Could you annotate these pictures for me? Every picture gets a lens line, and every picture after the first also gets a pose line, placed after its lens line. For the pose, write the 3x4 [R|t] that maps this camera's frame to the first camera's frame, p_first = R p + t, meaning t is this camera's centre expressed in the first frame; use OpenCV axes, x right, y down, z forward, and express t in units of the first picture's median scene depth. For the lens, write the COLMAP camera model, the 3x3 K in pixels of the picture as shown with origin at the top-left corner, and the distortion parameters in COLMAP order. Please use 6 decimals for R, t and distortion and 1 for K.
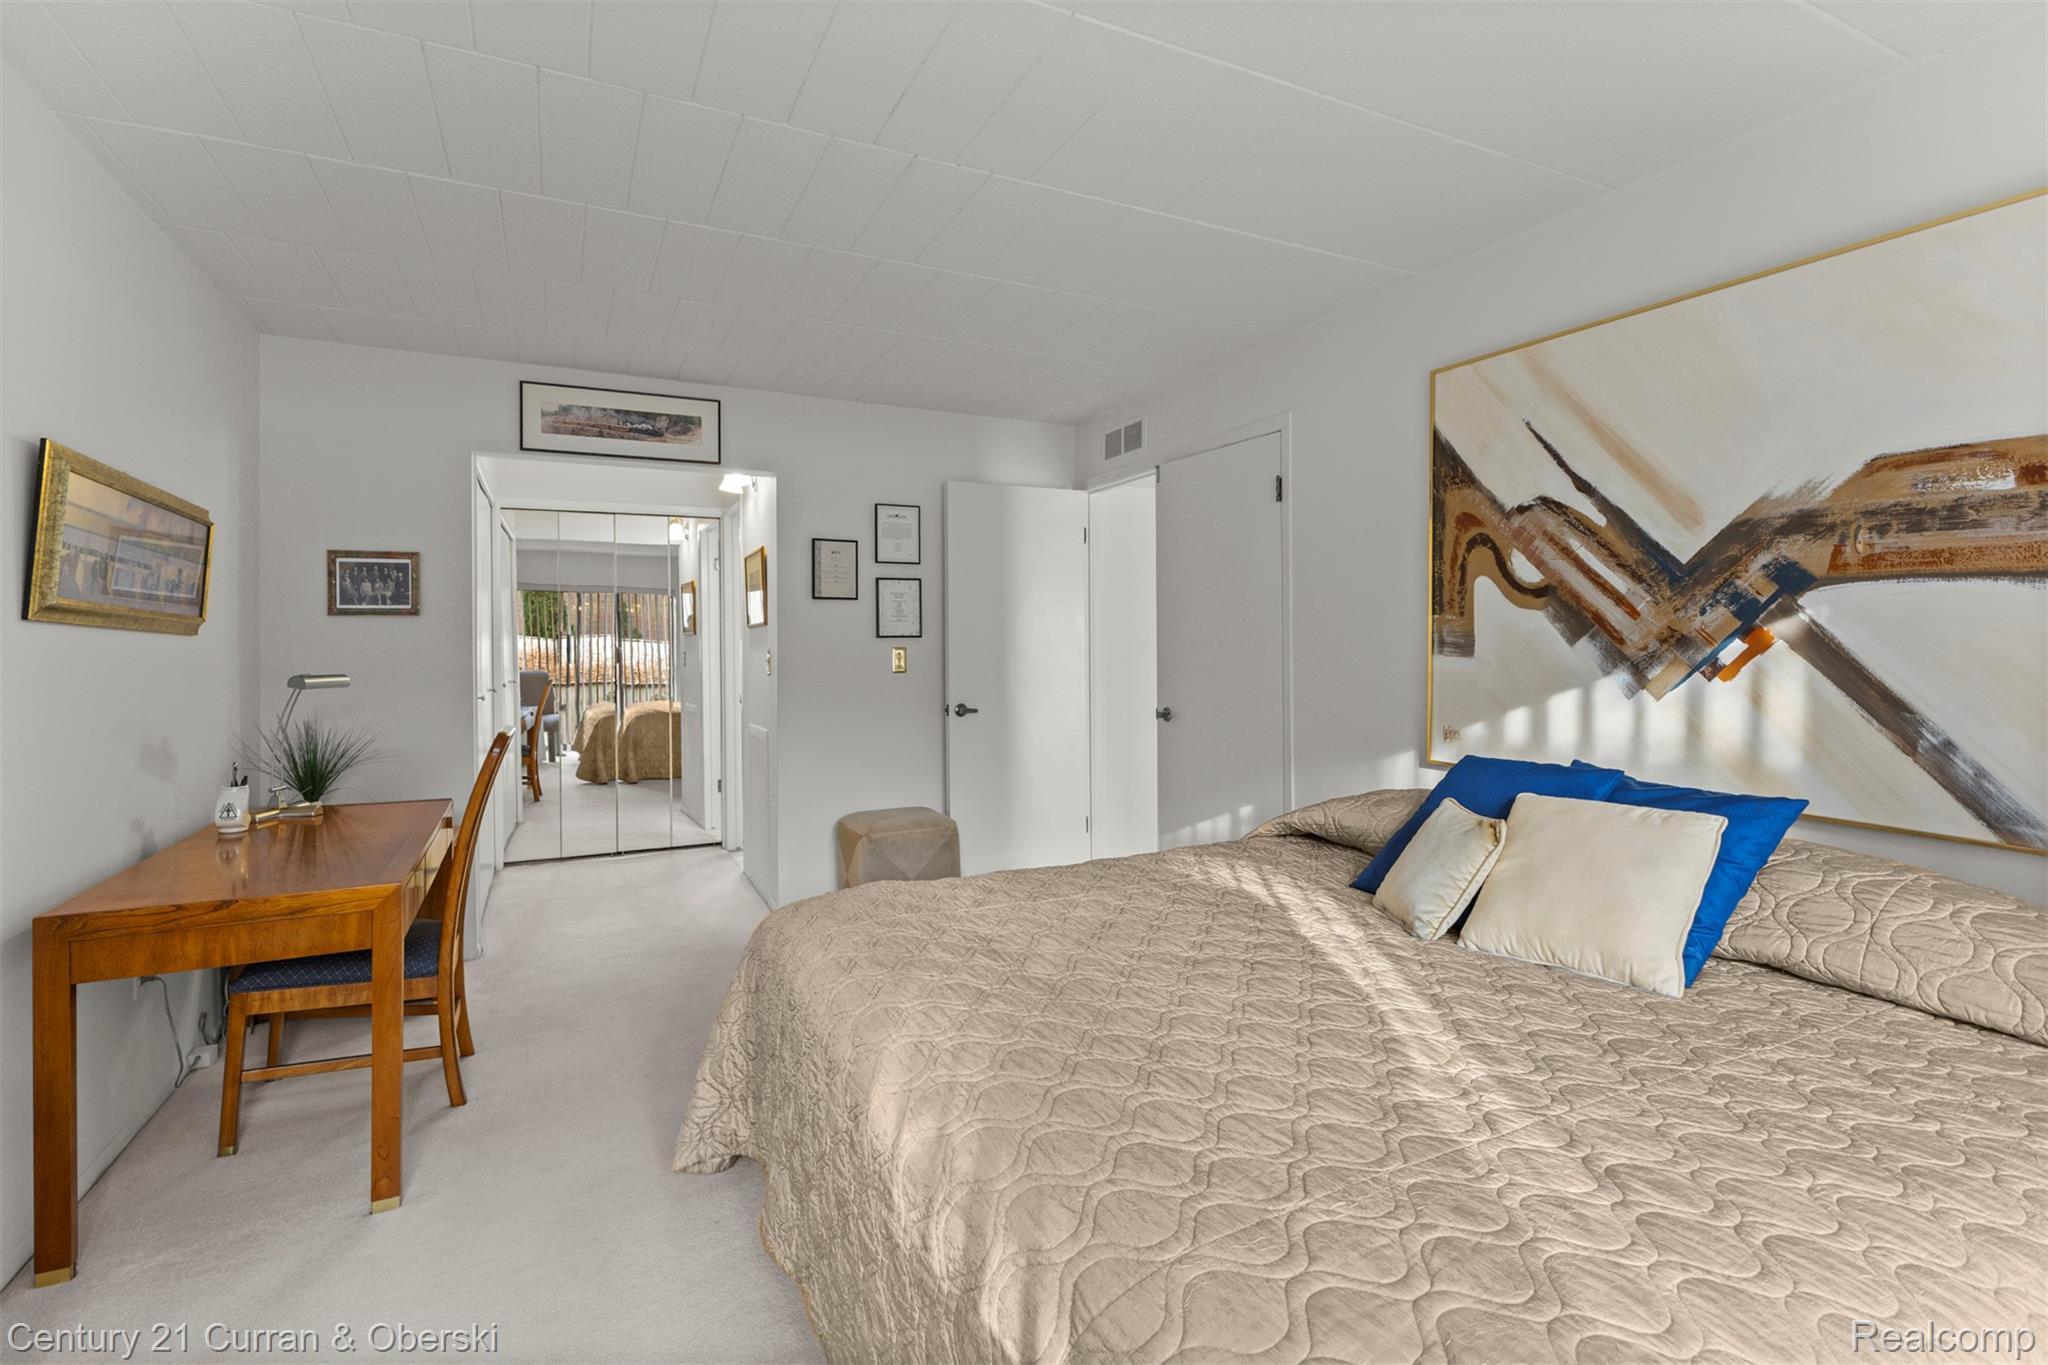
lens RADIAL K [[968.6, 0, 1020.9], [0, 968.6, 654.4], [0, 0, 1]] dist [0.009192, -0.001044]
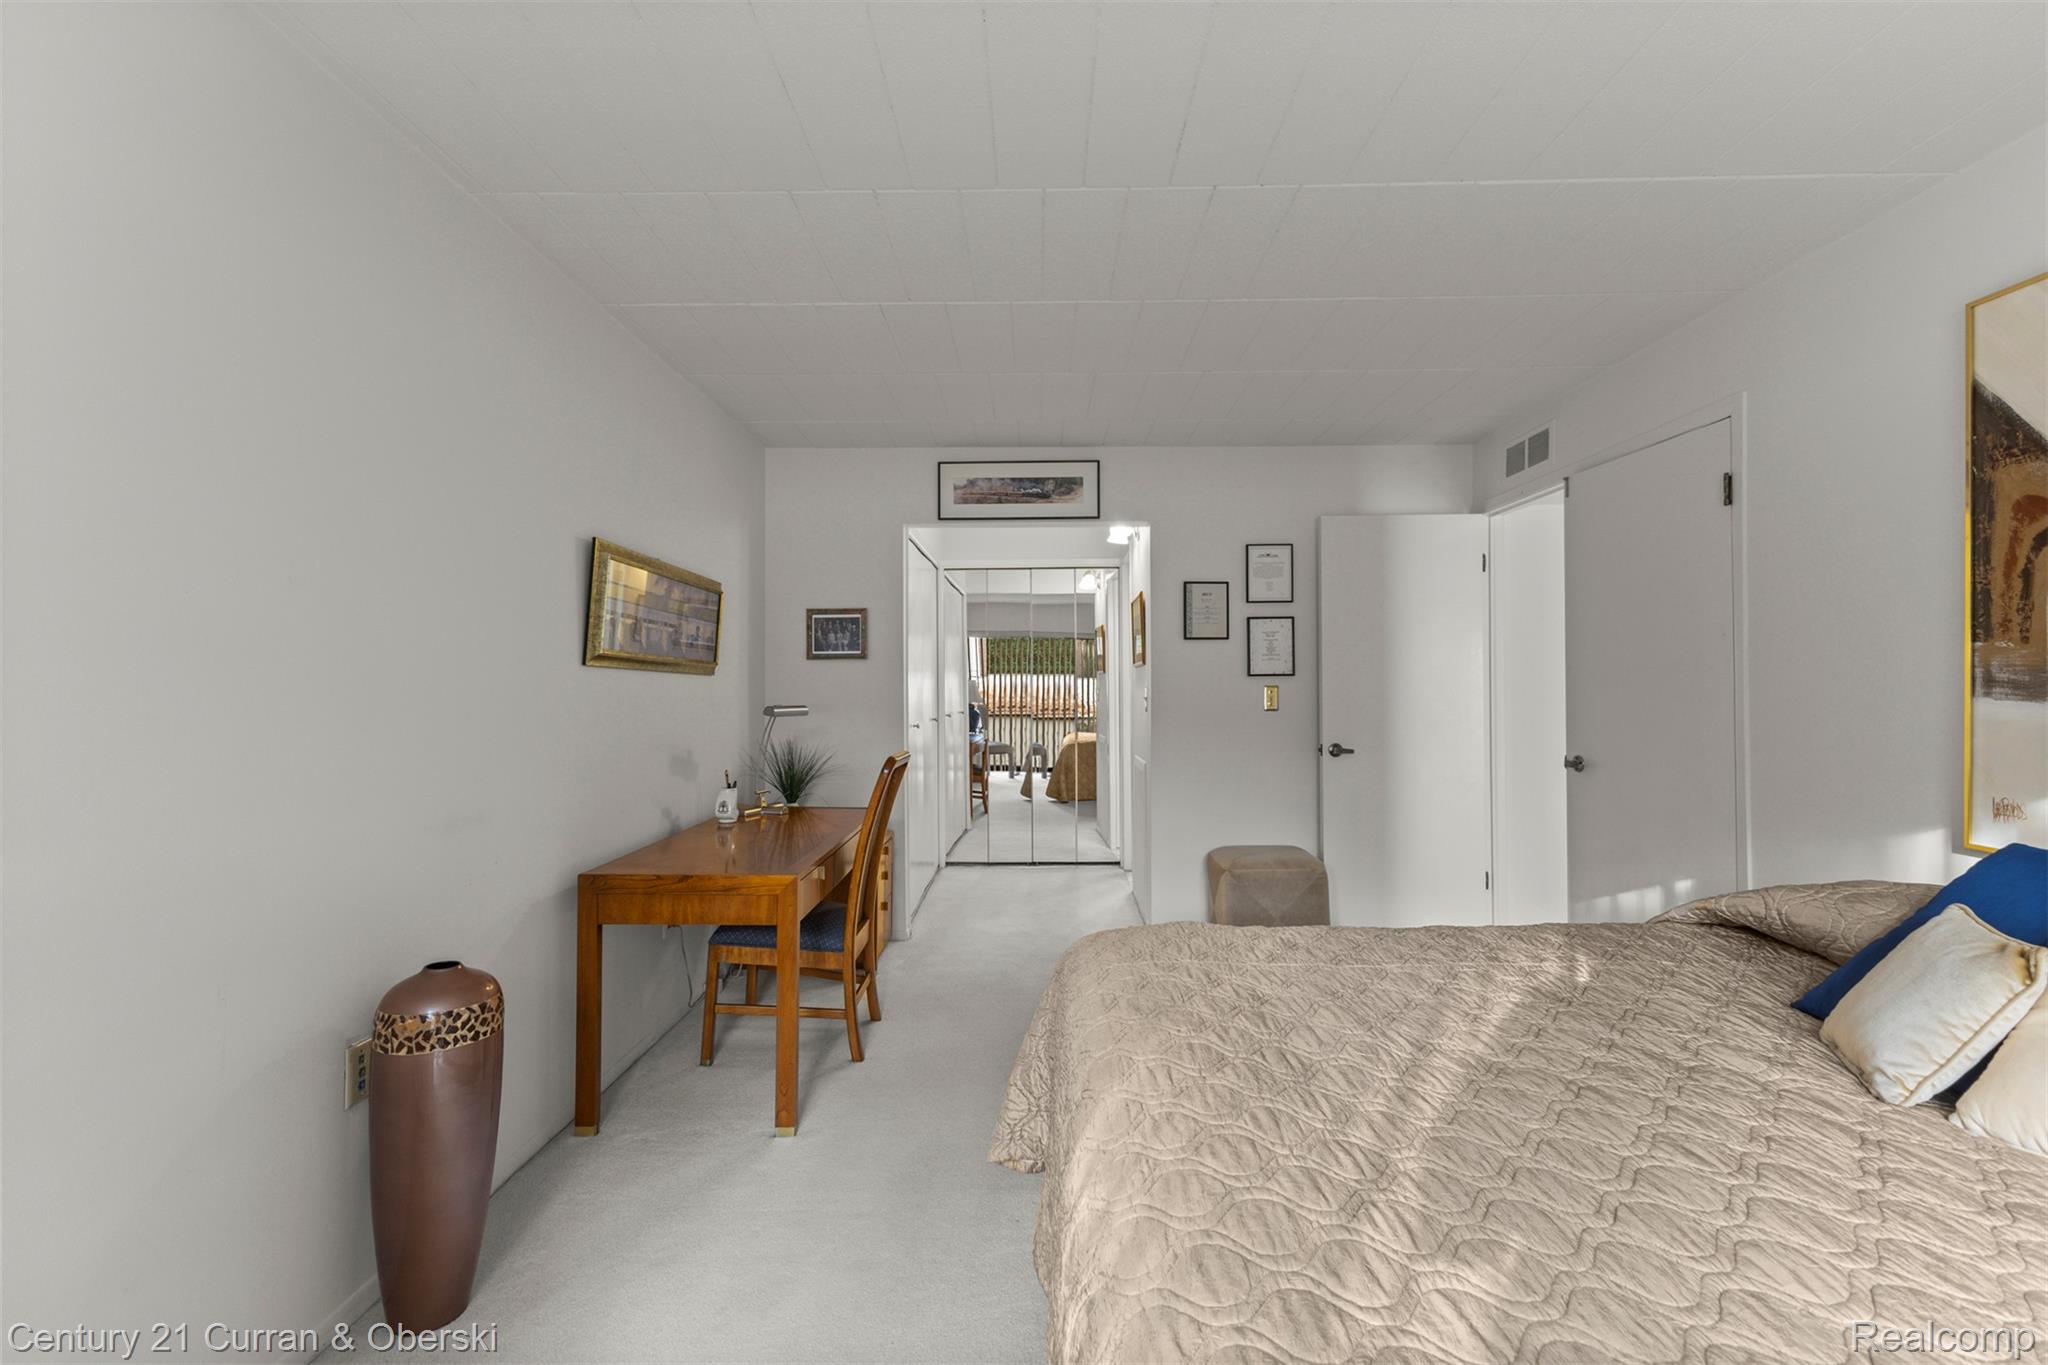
lens RADIAL K [[892.6, 0, 1028.0], [0, 892.6, 683.2], [0, 0, 1]] dist [0.007061, -0.001178]
pose [[0.888517, 0.001407, -0.458841, 0.111634], [-0.005473, 0.999957, -0.007532, -0.001690], [0.458811, 0.009204, 0.888486, 0.091723]]
